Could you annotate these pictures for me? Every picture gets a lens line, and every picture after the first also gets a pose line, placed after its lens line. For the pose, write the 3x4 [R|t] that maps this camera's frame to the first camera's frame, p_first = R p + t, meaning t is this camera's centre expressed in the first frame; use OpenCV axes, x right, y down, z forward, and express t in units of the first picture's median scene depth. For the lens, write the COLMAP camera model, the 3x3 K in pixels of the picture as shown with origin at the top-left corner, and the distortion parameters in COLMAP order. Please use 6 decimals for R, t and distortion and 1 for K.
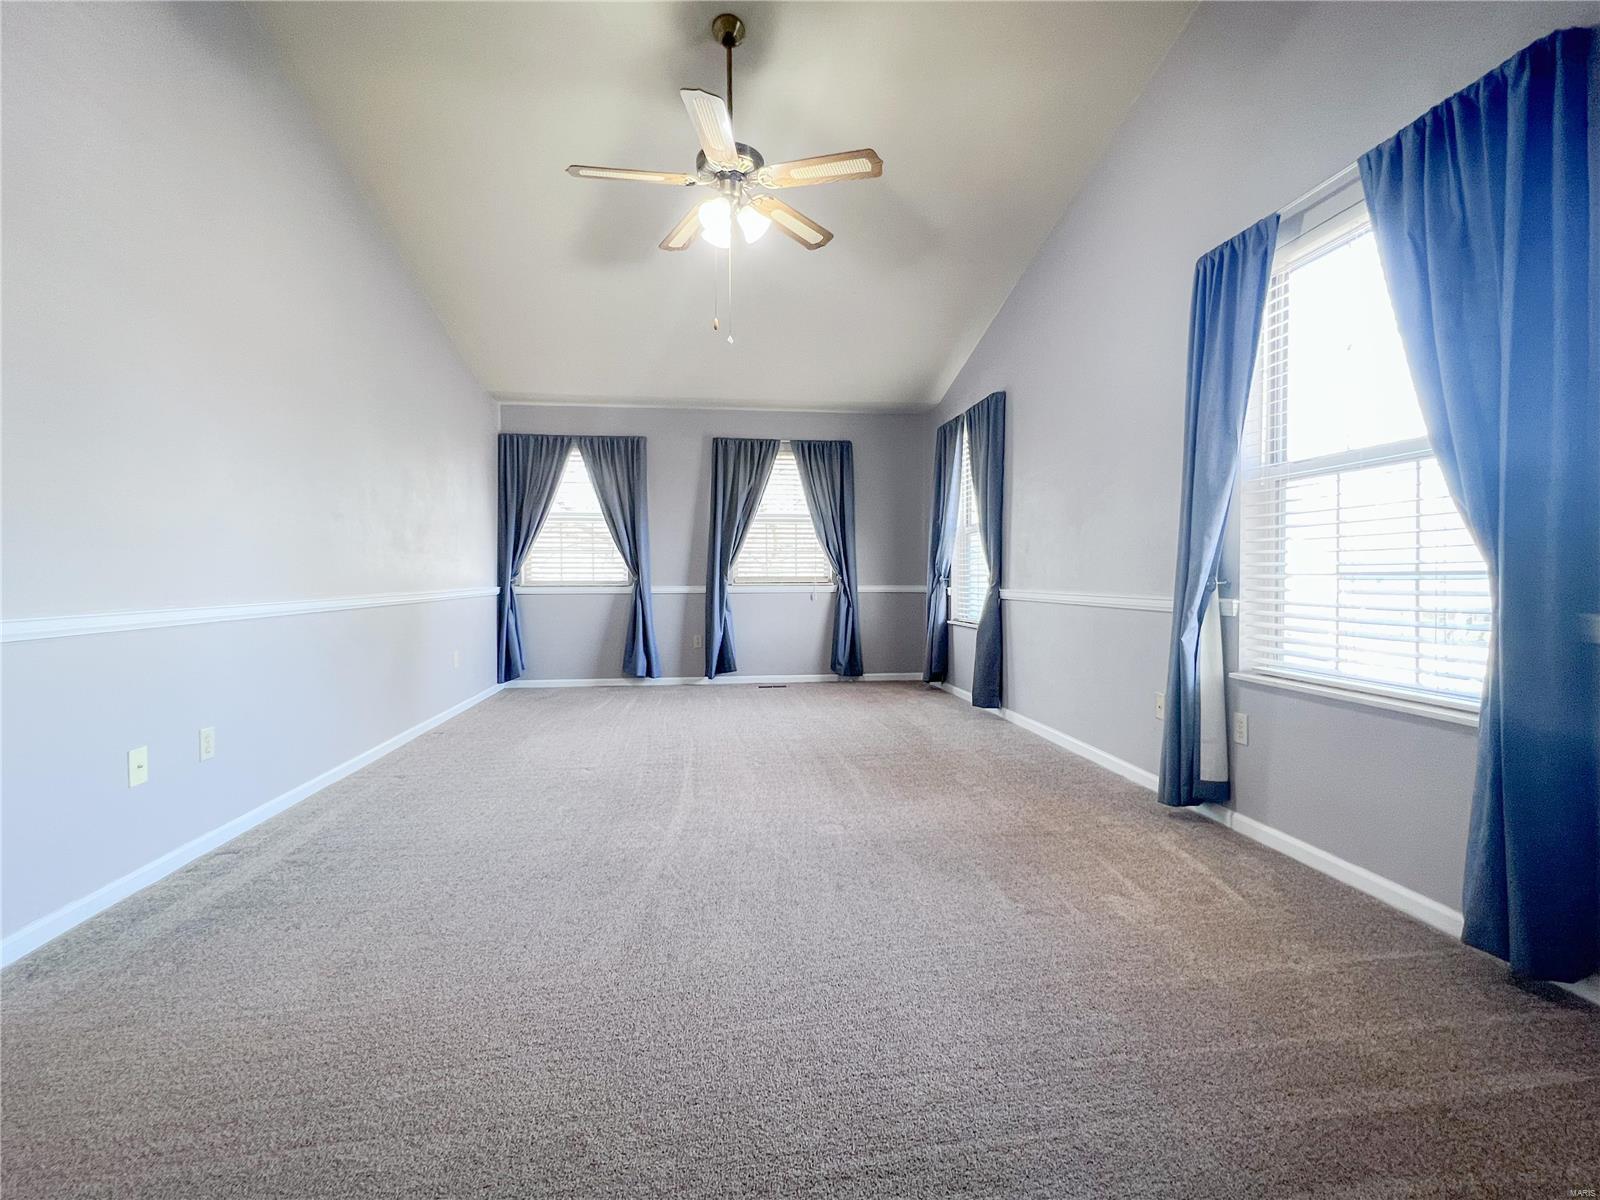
lens RADIAL K [[734.2, 0, 800.2], [0, 734.2, 596.7], [0, 0, 1]] dist [-0.005731, -0.000855]
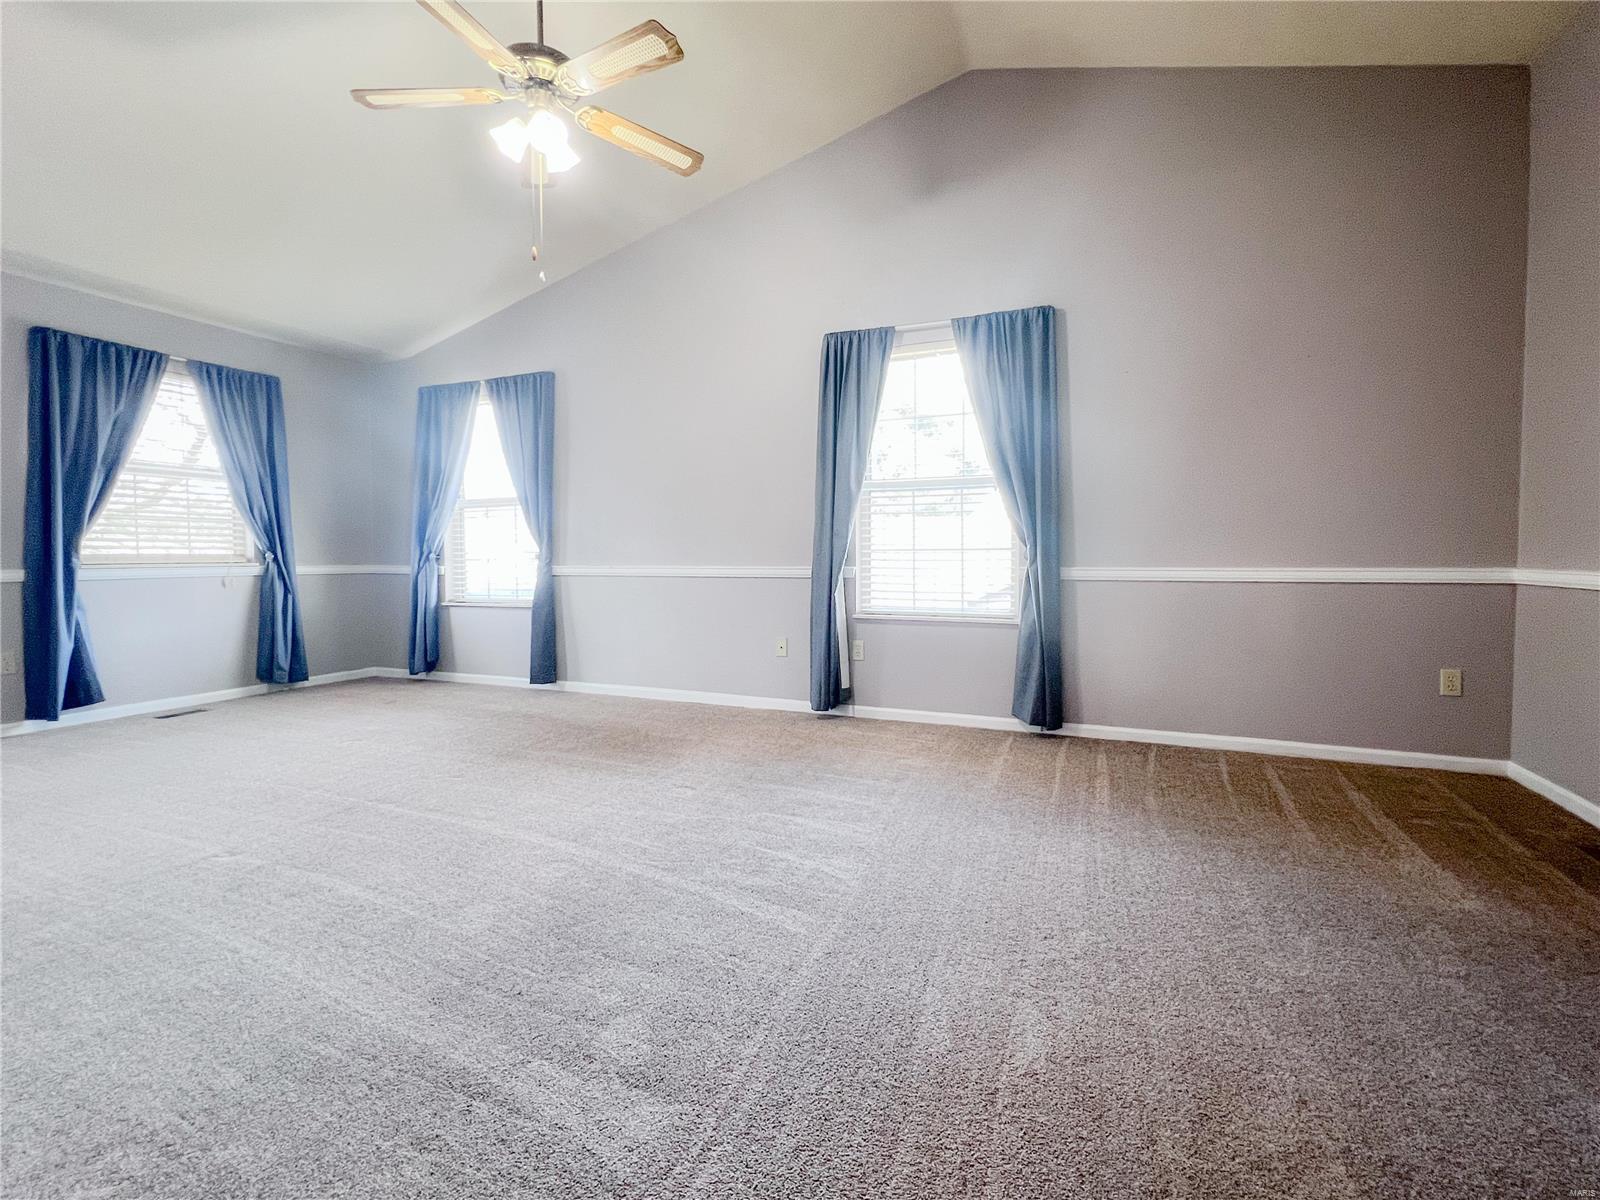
lens RADIAL K [[734.2, 0, 807.9], [0, 734.2, 585.8], [0, 0, 1]] dist [-0.005731, -0.000855]
pose [[0.486675, -0.036115, 0.872836, -0.358443], [0.027840, 0.999279, 0.025824, 0.000930], [-0.873139, 0.011732, 0.487330, 0.154600]]
